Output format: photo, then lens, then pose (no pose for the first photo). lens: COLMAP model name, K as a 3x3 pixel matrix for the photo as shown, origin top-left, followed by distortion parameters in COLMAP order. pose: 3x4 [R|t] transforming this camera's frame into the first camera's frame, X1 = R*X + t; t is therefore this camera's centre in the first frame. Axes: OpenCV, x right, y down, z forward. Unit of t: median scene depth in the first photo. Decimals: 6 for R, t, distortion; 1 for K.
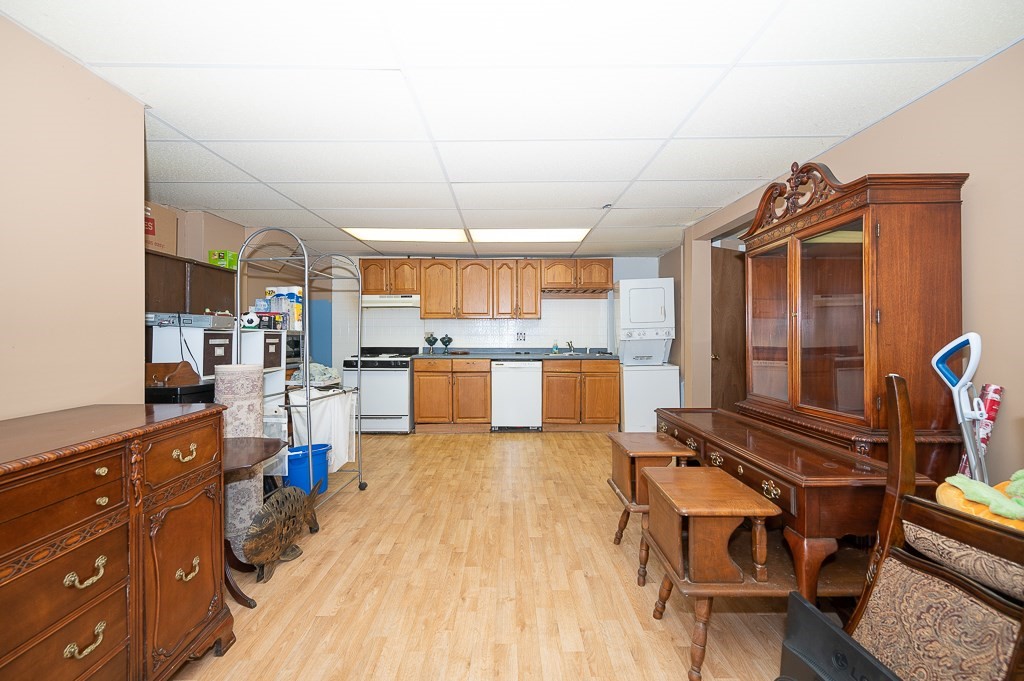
lens RADIAL K [[420.4, 0, 510.9], [0, 420.4, 337.7], [0, 0, 1]] dist [-0.000036, 0.000170]
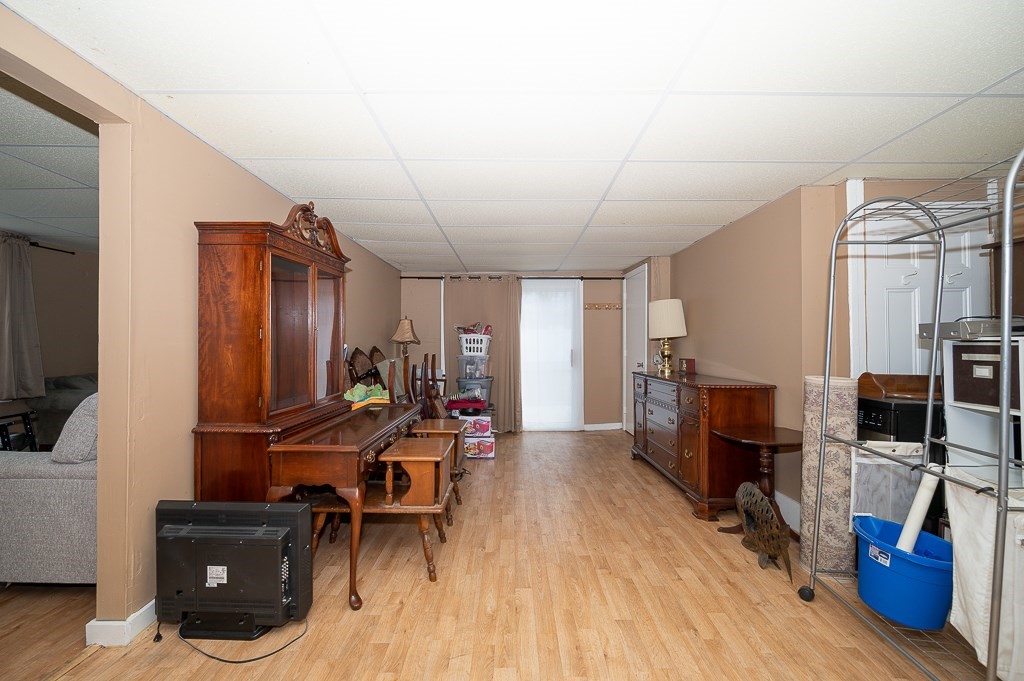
lens RADIAL K [[417.2, 0, 505.7], [0, 417.2, 338.2], [0, 0, 1]] dist [0.009672, 0.000012]
pose [[-0.999725, -0.001621, 0.023389, 0.052319], [-0.001819, 0.999963, -0.008435, -0.011191], [-0.023374, -0.008475, -0.999691, 1.265851]]
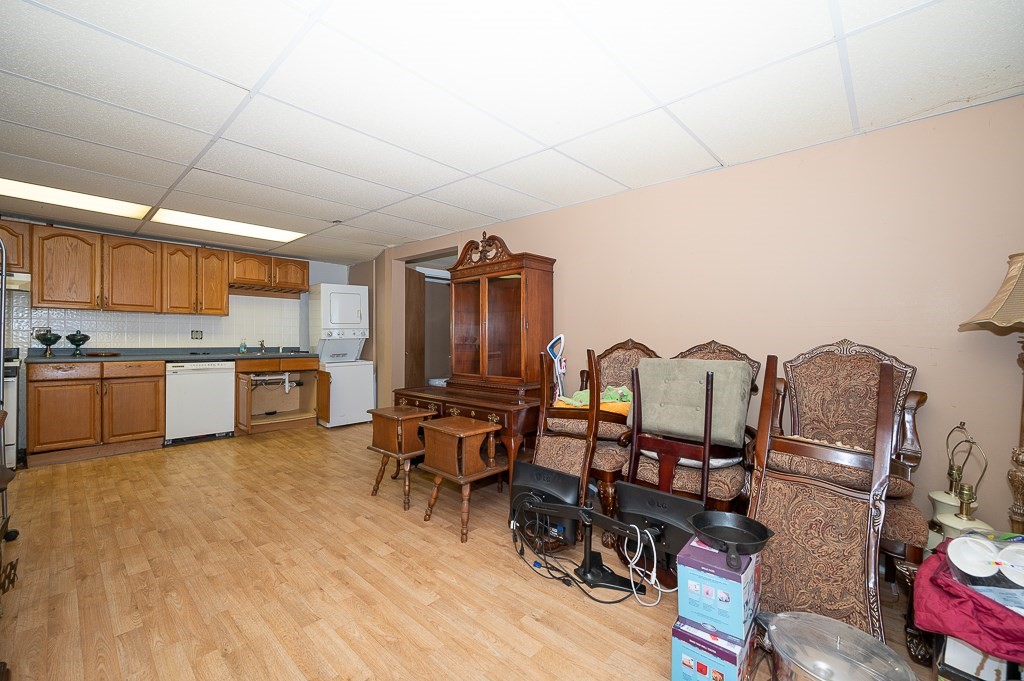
lens RADIAL K [[417.2, 0, 505.7], [0, 417.2, 338.2], [0, 0, 1]] dist [0.009672, 0.000012]
pose [[0.688799, 0.007984, 0.724909, -0.270216], [-0.005896, 0.999968, -0.005411, 0.008892], [-0.724929, -0.000547, 0.688824, -0.117541]]
